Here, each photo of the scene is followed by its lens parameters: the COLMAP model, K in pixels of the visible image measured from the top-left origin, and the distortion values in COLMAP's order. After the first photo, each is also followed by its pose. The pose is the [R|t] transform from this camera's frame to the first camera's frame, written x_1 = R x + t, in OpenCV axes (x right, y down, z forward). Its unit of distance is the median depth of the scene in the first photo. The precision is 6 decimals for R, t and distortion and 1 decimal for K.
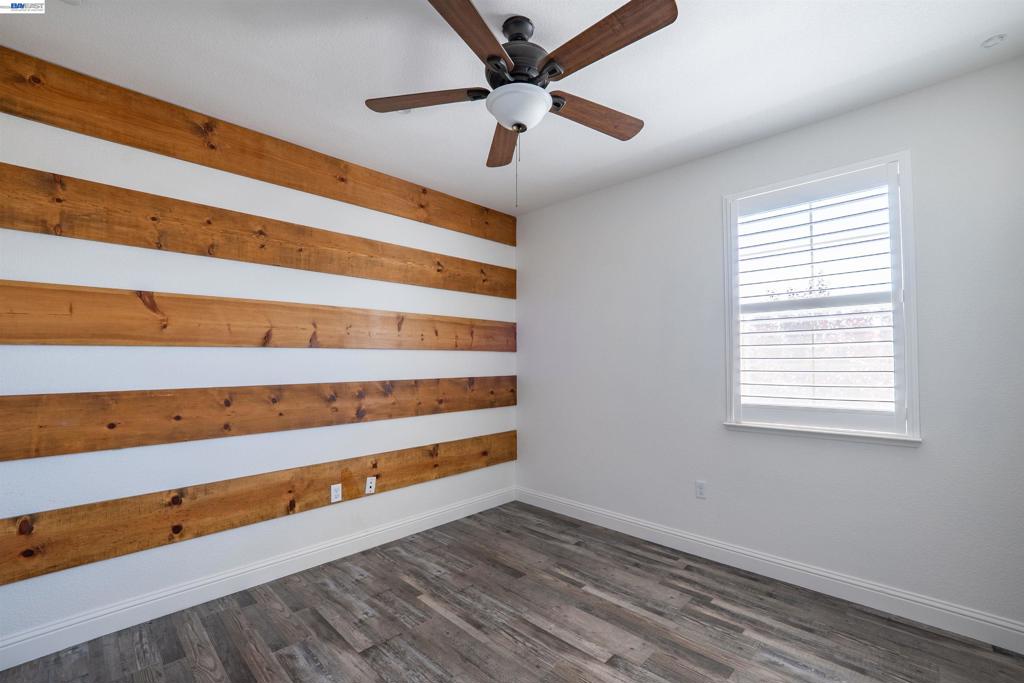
lens RADIAL K [[416.9, 0, 519.6], [0, 416.9, 347.0], [0, 0, 1]] dist [-0.027865, 0.005534]
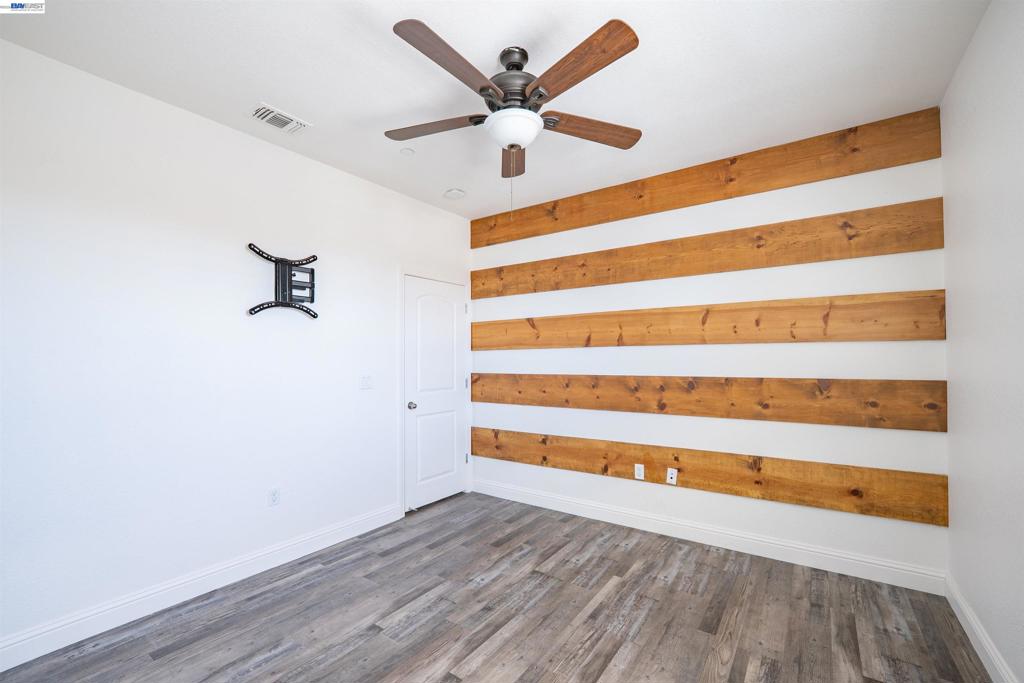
lens RADIAL K [[416.9, 0, 519.6], [0, 416.9, 347.0], [0, 0, 1]] dist [-0.027865, 0.005534]
pose [[0.184664, -0.024652, -0.982493, 0.699067], [0.036421, 0.999170, -0.018225, 0.016714], [0.982127, -0.032418, 0.185408, 0.513462]]
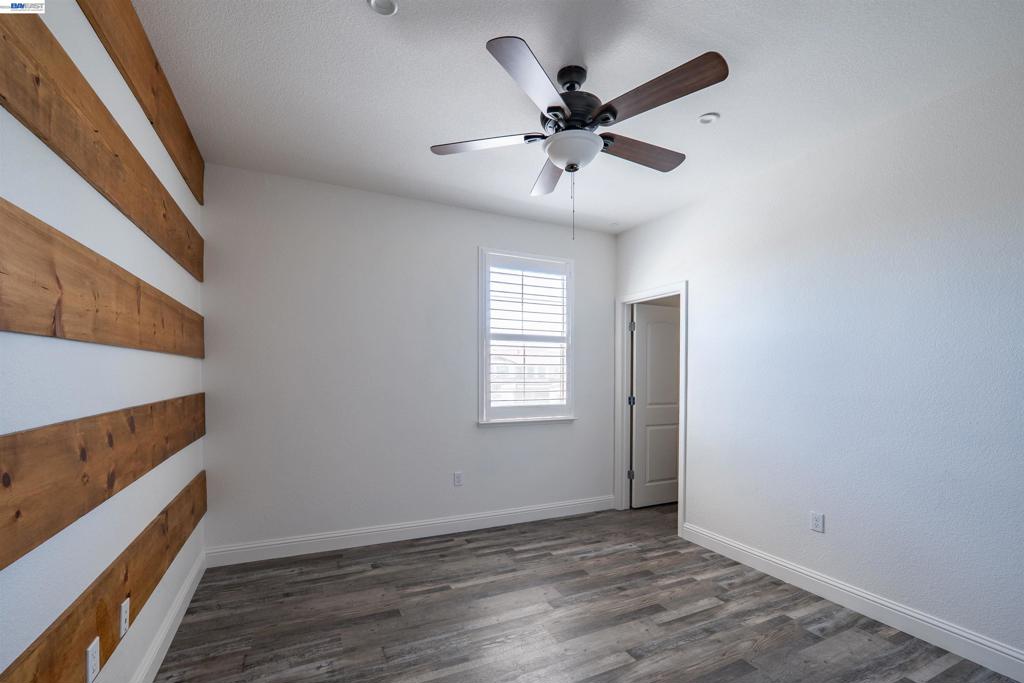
lens RADIAL K [[424.1, 0, 467.5], [0, 424.1, 376.6], [0, 0, 1]] dist [-0.028305, 0.000032]
pose [[0.413096, 0.003205, 0.910682, -0.752329], [-0.040461, 0.999071, 0.014837, 0.021404], [-0.909788, -0.042977, 0.412842, 0.497154]]
